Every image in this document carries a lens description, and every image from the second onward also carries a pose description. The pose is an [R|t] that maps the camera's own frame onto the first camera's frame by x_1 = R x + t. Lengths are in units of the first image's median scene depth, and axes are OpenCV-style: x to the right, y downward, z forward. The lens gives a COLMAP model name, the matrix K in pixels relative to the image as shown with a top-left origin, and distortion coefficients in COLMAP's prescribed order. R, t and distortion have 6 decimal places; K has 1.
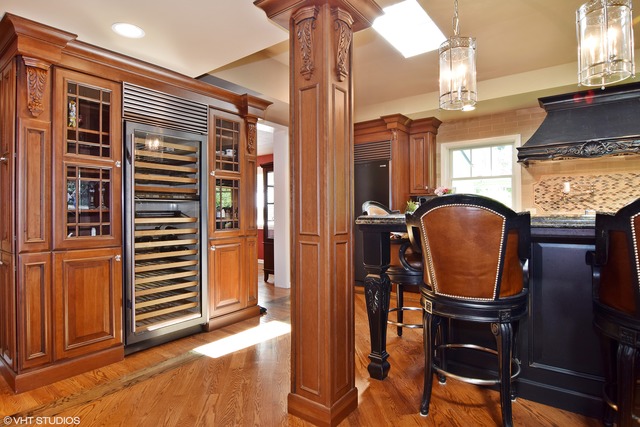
lens RADIAL K [[352.6, 0, 320.6], [0, 352.6, 208.4], [0, 0, 1]] dist [-0.013299, 0.002855]
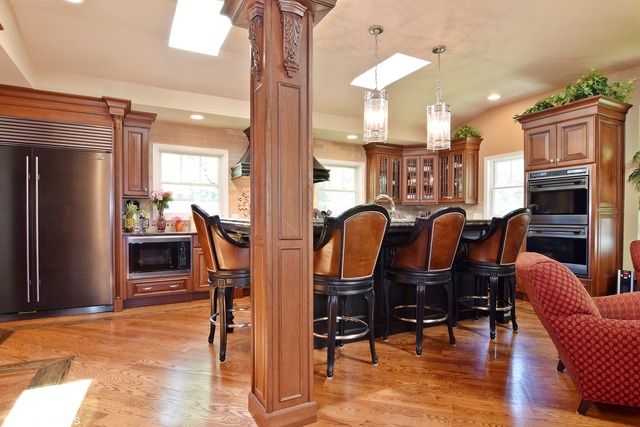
lens RADIAL K [[352.6, 0, 319.5], [0, 352.6, 216.3], [0, 0, 1]] dist [-0.013299, 0.002855]
pose [[0.420652, 0.008370, 0.907183, -0.379255], [-0.014480, 0.999892, -0.002512, 0.006025], [-0.907106, -0.012079, 0.420728, 0.246659]]
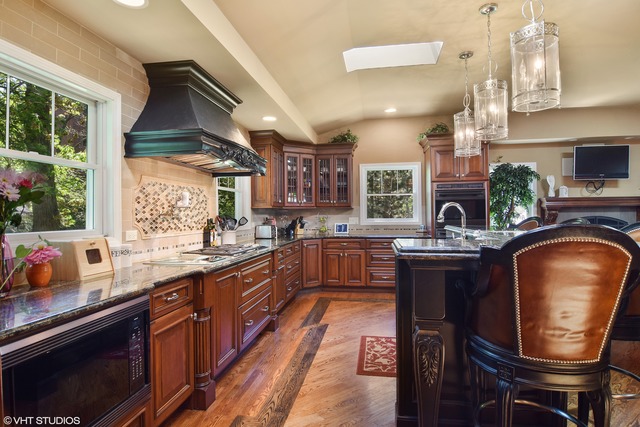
lens RADIAL K [[352.6, 0, 318.3], [0, 352.6, 213.2], [0, 0, 1]] dist [-0.013299, 0.002855]
pose [[-0.472497, 0.013685, 0.881226, -0.055916], [0.006641, 0.999906, -0.011967, -0.020004], [-0.881307, 0.000198, -0.472544, 1.040931]]
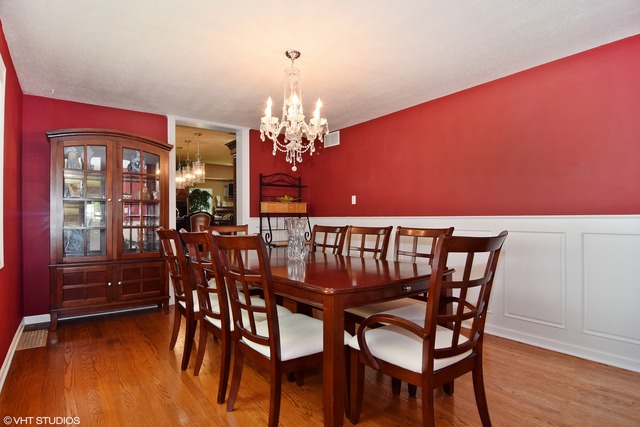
lens RADIAL K [[352.6, 0, 319.9], [0, 352.6, 214.9], [0, 0, 1]] dist [-0.013299, 0.002855]
pose [[-0.961748, 0.011122, 0.273711, -0.837829], [0.008459, 0.999905, -0.010905, 0.014970], [-0.273807, -0.008172, -0.961750, 2.092206]]
